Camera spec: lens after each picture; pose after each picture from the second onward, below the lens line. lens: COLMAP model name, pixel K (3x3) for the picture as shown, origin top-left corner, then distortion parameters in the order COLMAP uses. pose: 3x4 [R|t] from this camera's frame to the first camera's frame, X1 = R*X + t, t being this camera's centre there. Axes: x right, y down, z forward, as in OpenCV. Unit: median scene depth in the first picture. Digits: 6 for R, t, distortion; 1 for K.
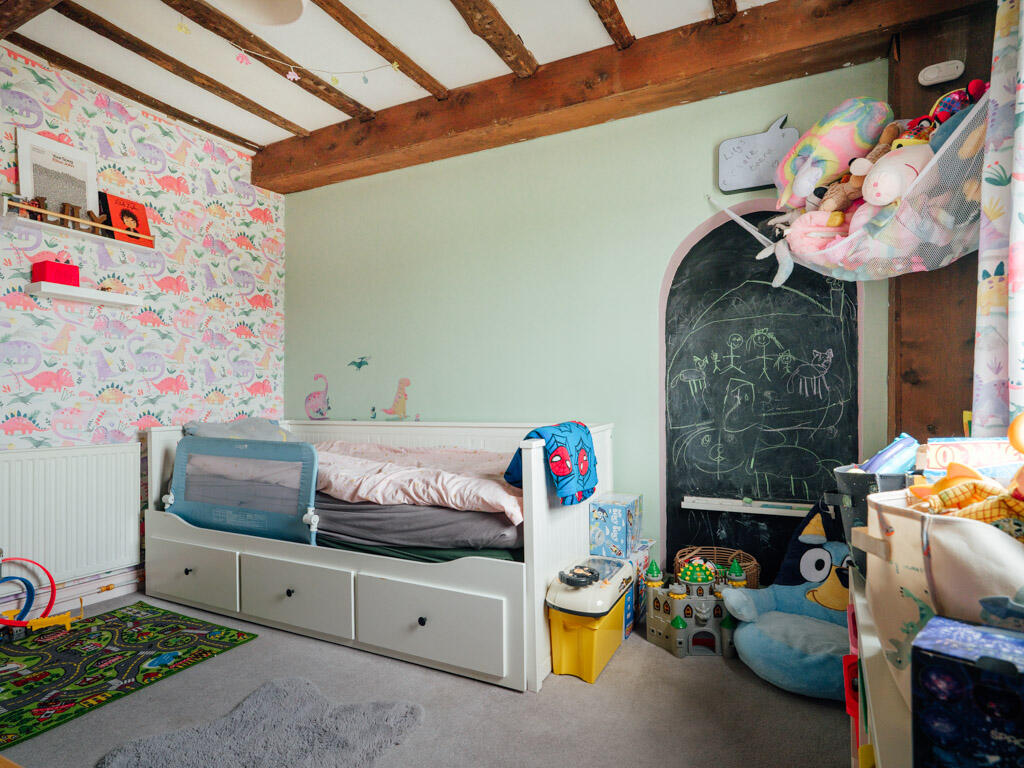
lens RADIAL K [[555.1, 0, 515.2], [0, 555.1, 403.8], [0, 0, 1]] dist [0.002252, 0.000199]
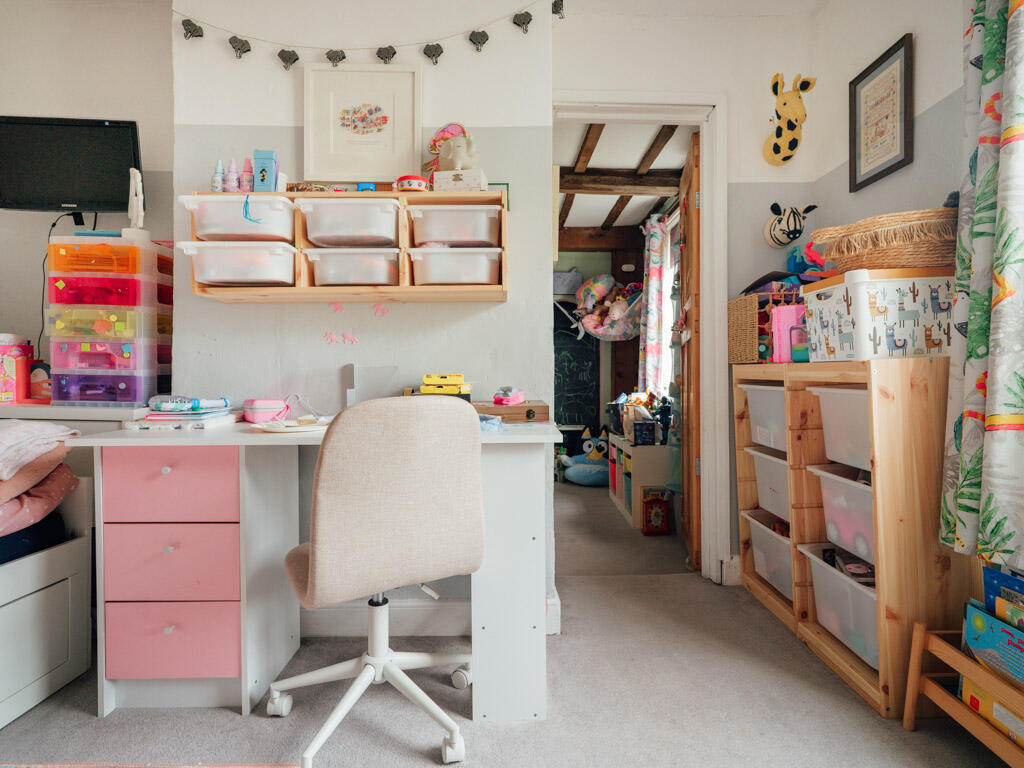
lens RADIAL K [[555.1, 0, 512.8], [0, 555.1, 380.5], [0, 0, 1]] dist [0.002252, 0.000199]
pose [[0.884223, 0.005341, 0.467034, -1.085497], [-0.006979, 0.999974, 0.001778, -0.021383], [-0.467012, -0.004831, 0.884238, -1.241565]]
